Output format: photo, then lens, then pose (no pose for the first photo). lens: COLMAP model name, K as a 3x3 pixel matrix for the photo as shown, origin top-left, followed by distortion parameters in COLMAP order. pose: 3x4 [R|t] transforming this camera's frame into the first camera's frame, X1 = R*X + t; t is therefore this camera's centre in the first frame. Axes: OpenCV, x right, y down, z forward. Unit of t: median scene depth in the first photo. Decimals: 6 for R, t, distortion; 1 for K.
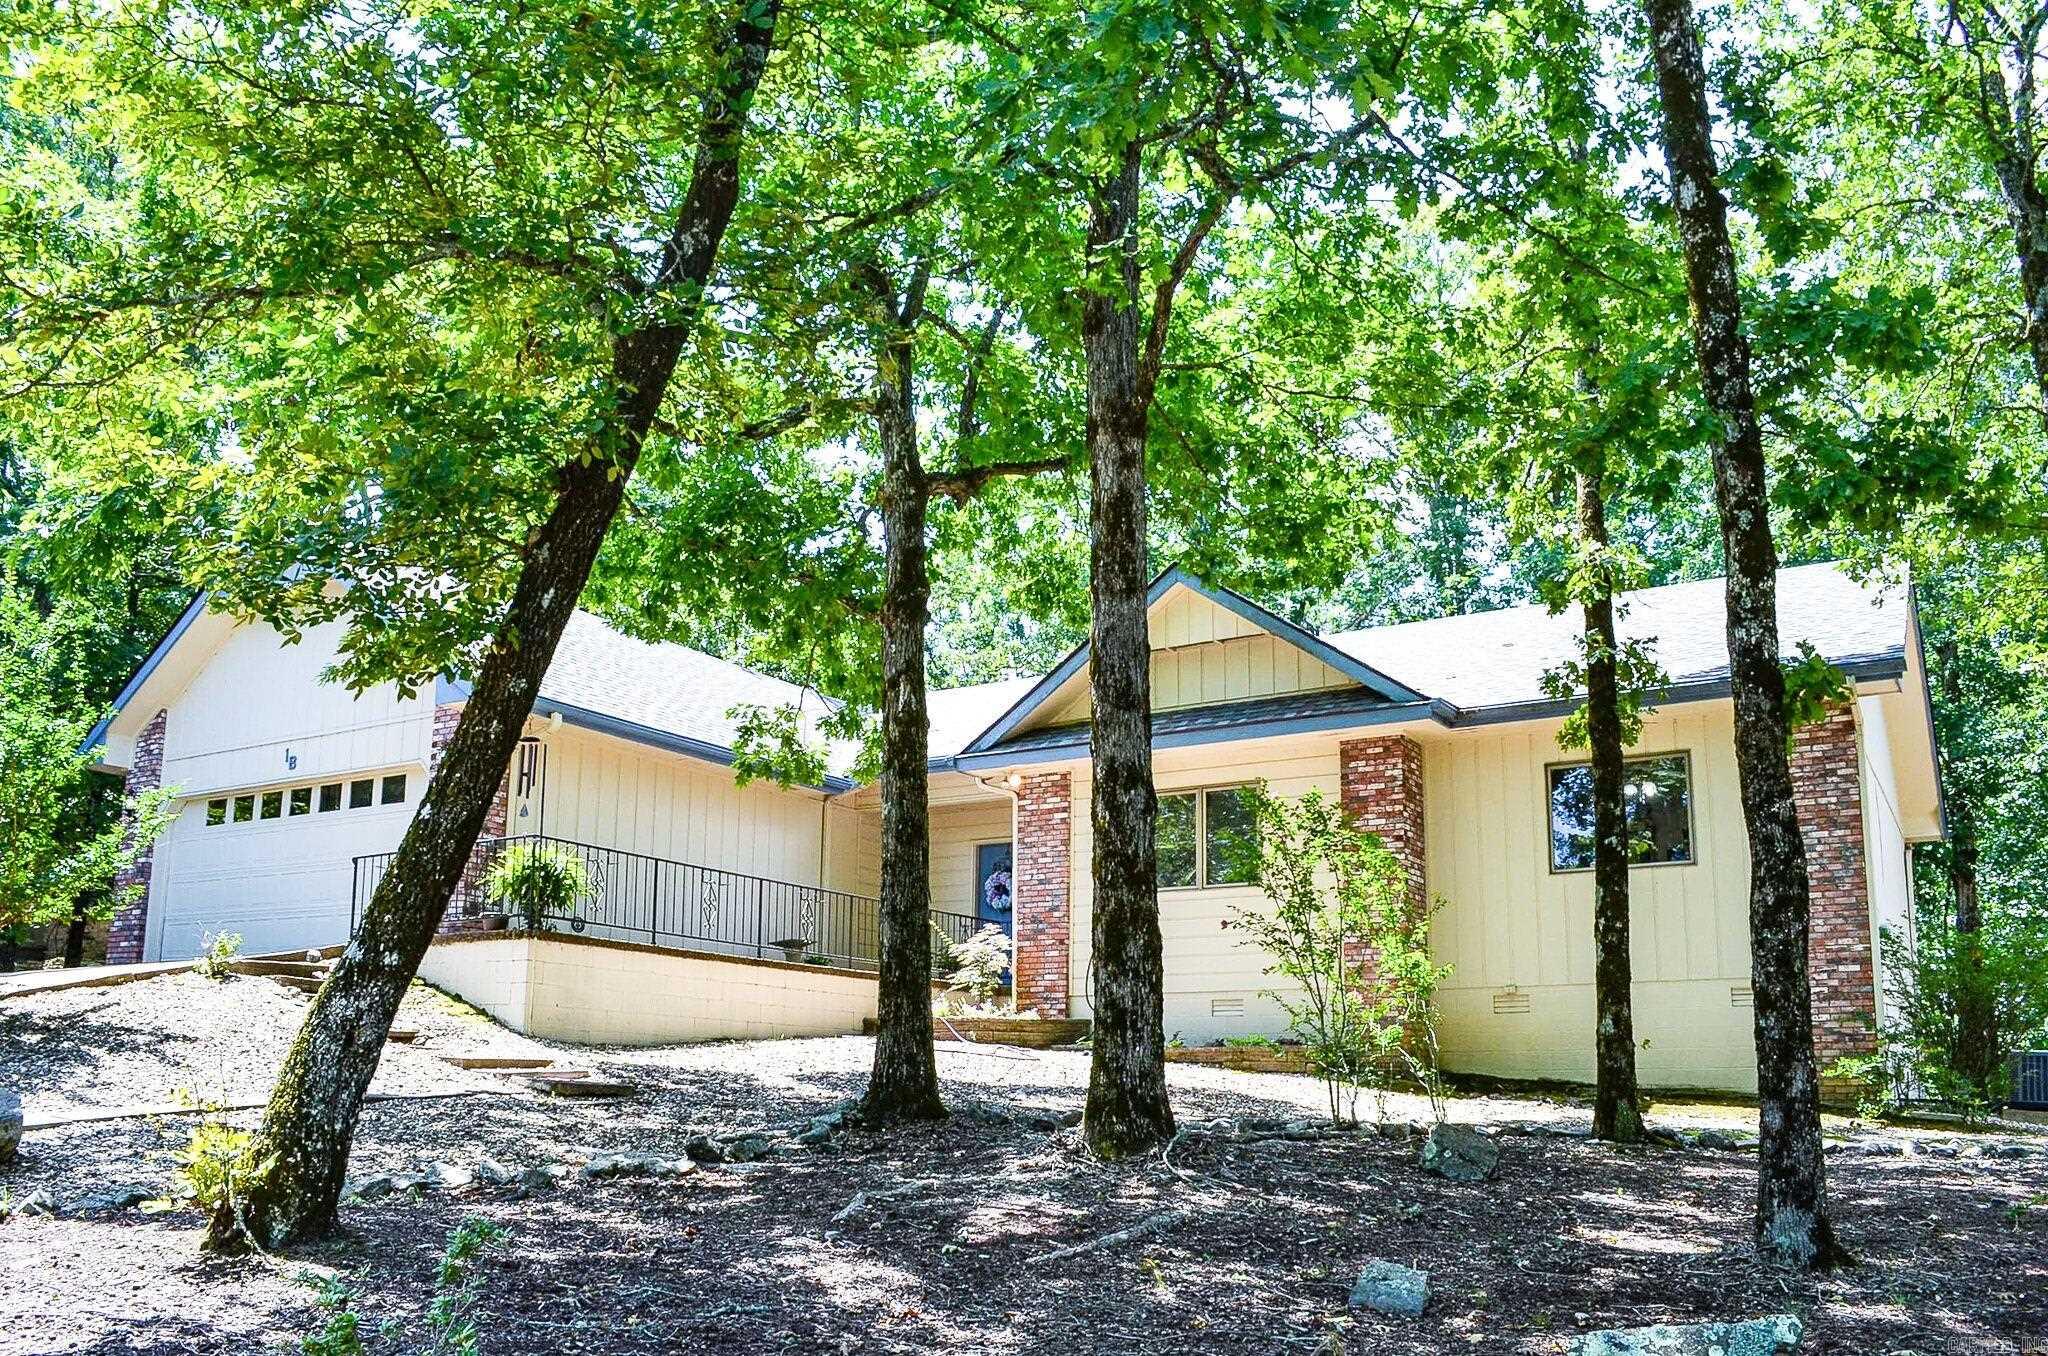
lens RADIAL K [[1622.9, 0, 1081.0], [0, 1622.9, 883.4], [0, 0, 1]] dist [-0.064950, 0.006978]
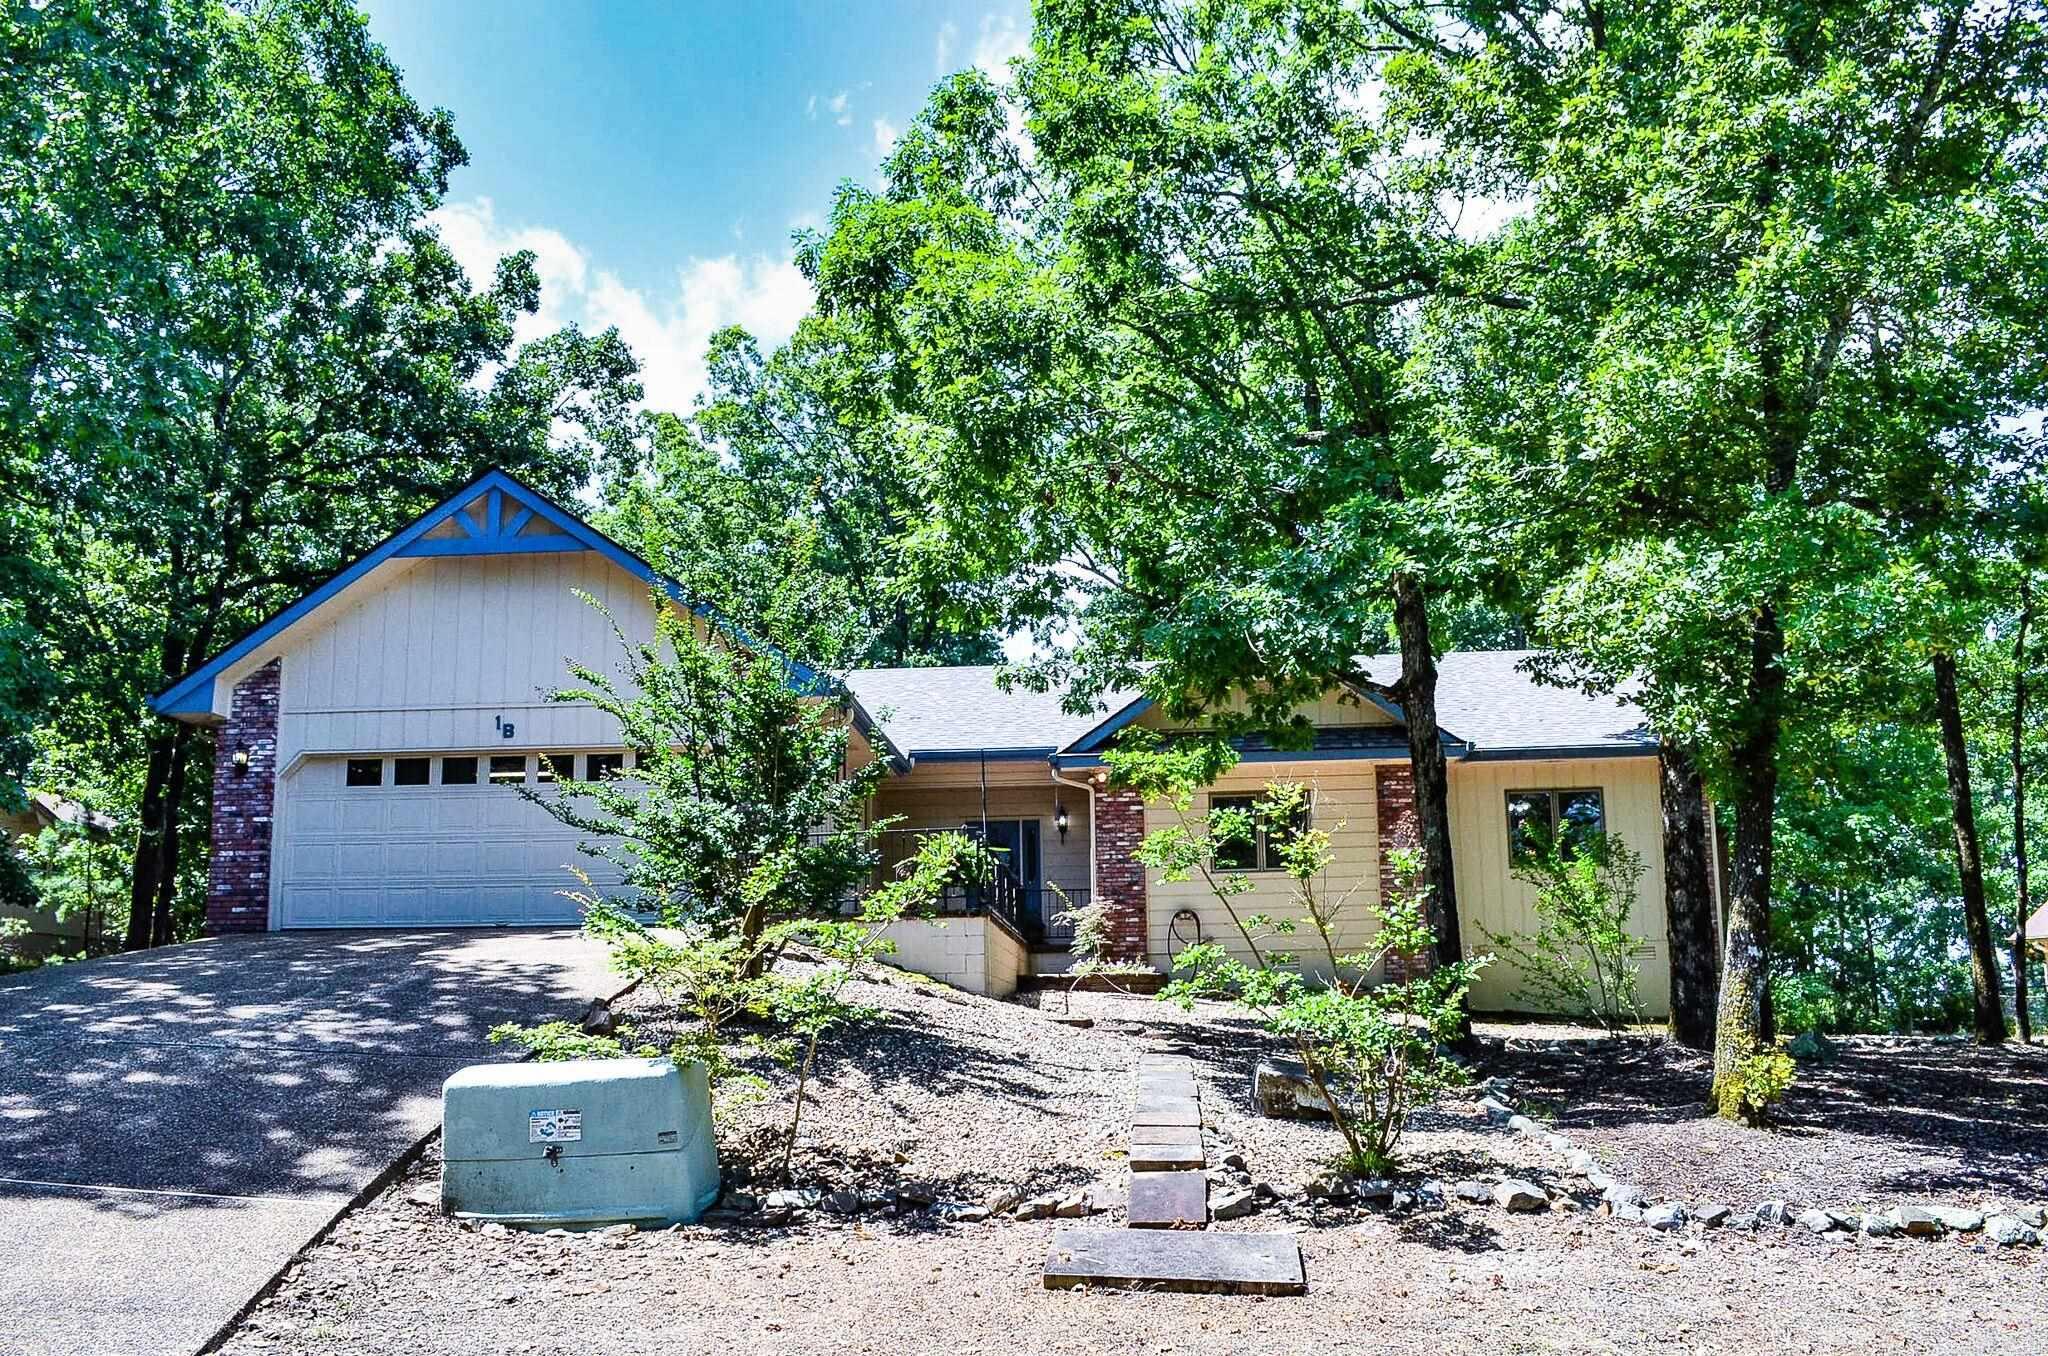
lens RADIAL K [[1622.9, 0, 1081.0], [0, 1622.9, 883.4], [0, 0, 1]] dist [-0.064950, 0.006978]
pose [[0.873612, 0.011283, 0.486492, -0.687157], [-0.031619, 0.998935, 0.033612, -0.026168], [-0.485595, -0.044746, 0.873038, -0.054710]]
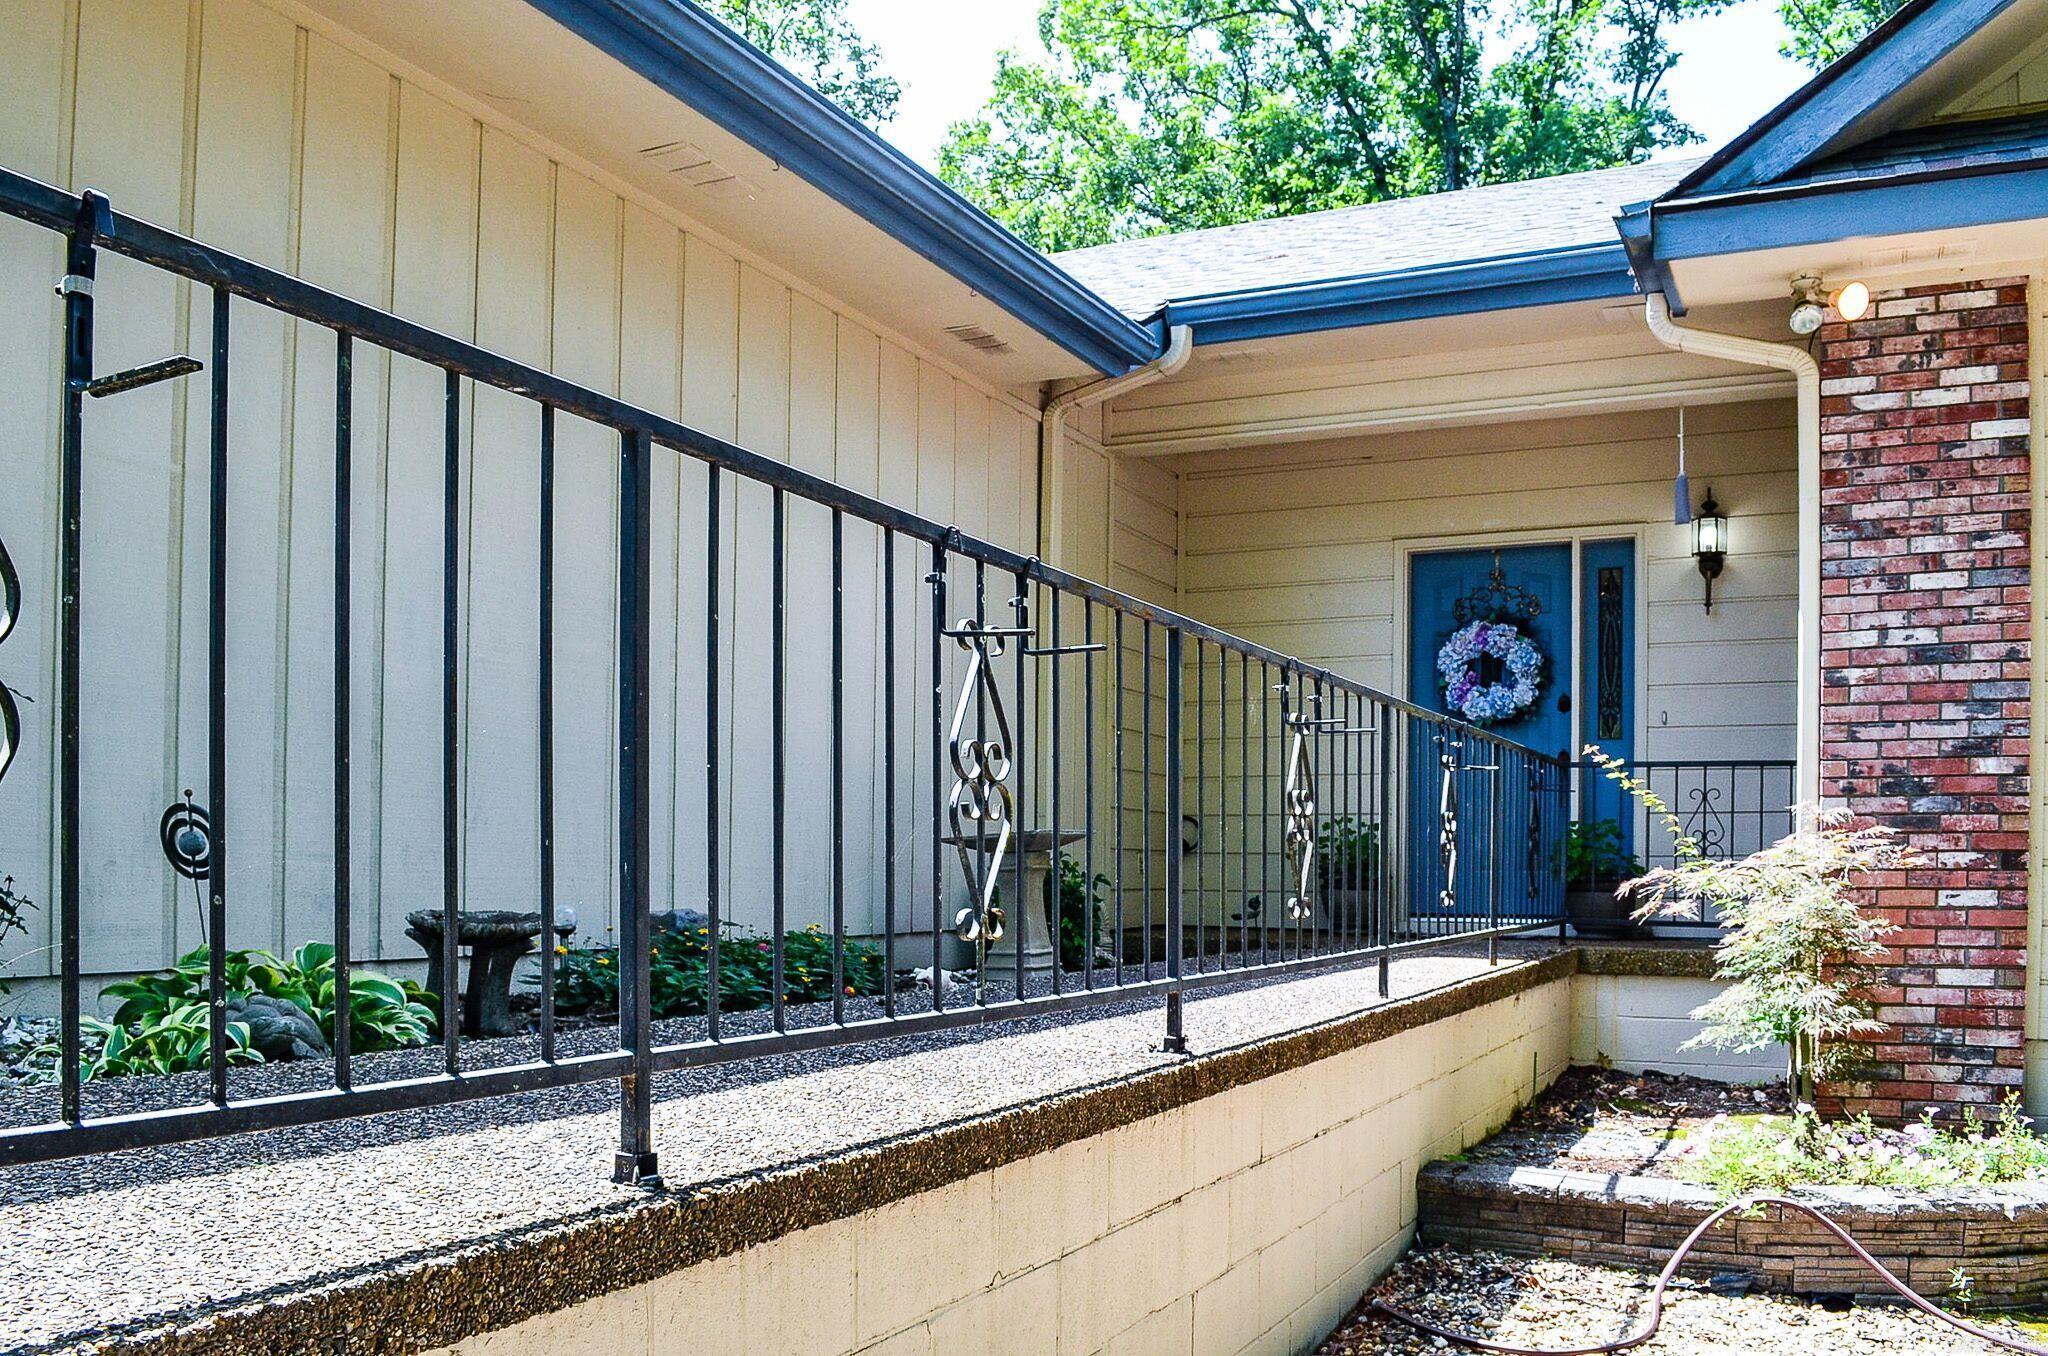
lens RADIAL K [[1620.7, 0, 1181.1], [0, 1620.7, 873.4], [0, 0, 1]] dist [-0.071099, 0.006974]
pose [[0.990047, -0.006095, 0.140604, -0.212976], [-0.013660, 0.990183, 0.139110, -0.000073], [-0.140071, -0.139646, 0.980244, 0.778491]]
